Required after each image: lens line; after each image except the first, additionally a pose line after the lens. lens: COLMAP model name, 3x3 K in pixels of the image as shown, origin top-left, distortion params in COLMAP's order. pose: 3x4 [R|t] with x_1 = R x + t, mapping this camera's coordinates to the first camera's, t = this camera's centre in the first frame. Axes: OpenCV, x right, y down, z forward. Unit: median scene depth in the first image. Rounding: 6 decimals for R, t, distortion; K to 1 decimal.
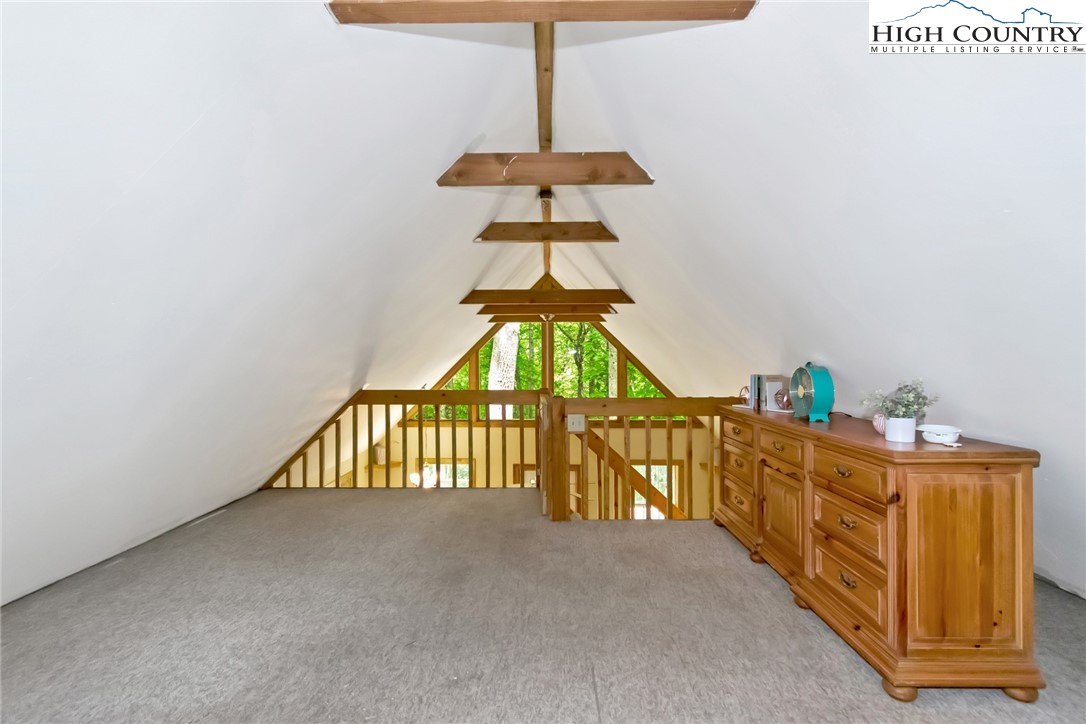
lens RADIAL K [[499.0, 0, 541.3], [0, 499.0, 364.6], [0, 0, 1]] dist [0.000474, -0.000964]
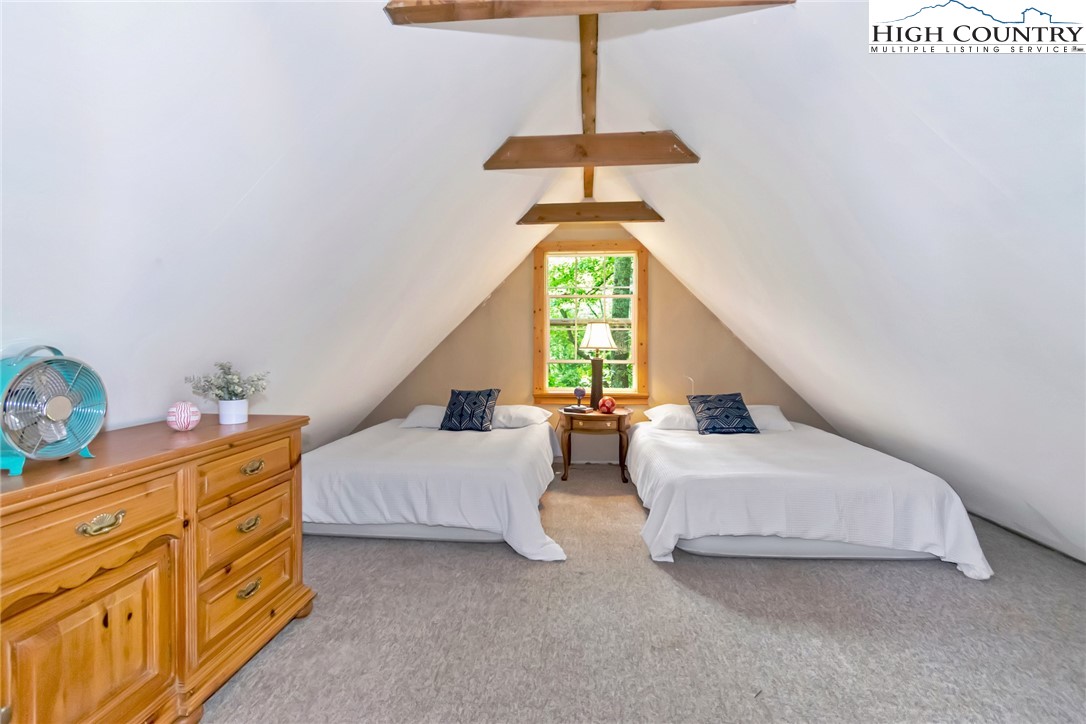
lens RADIAL K [[499.0, 0, 541.3], [0, 499.0, 364.6], [0, 0, 1]] dist [0.000474, -0.000964]
pose [[-0.996691, -0.000307, 0.081286, 0.022802], [0.003616, 0.998835, 0.048113, -0.010325], [-0.081206, 0.048248, -0.995529, 1.940692]]
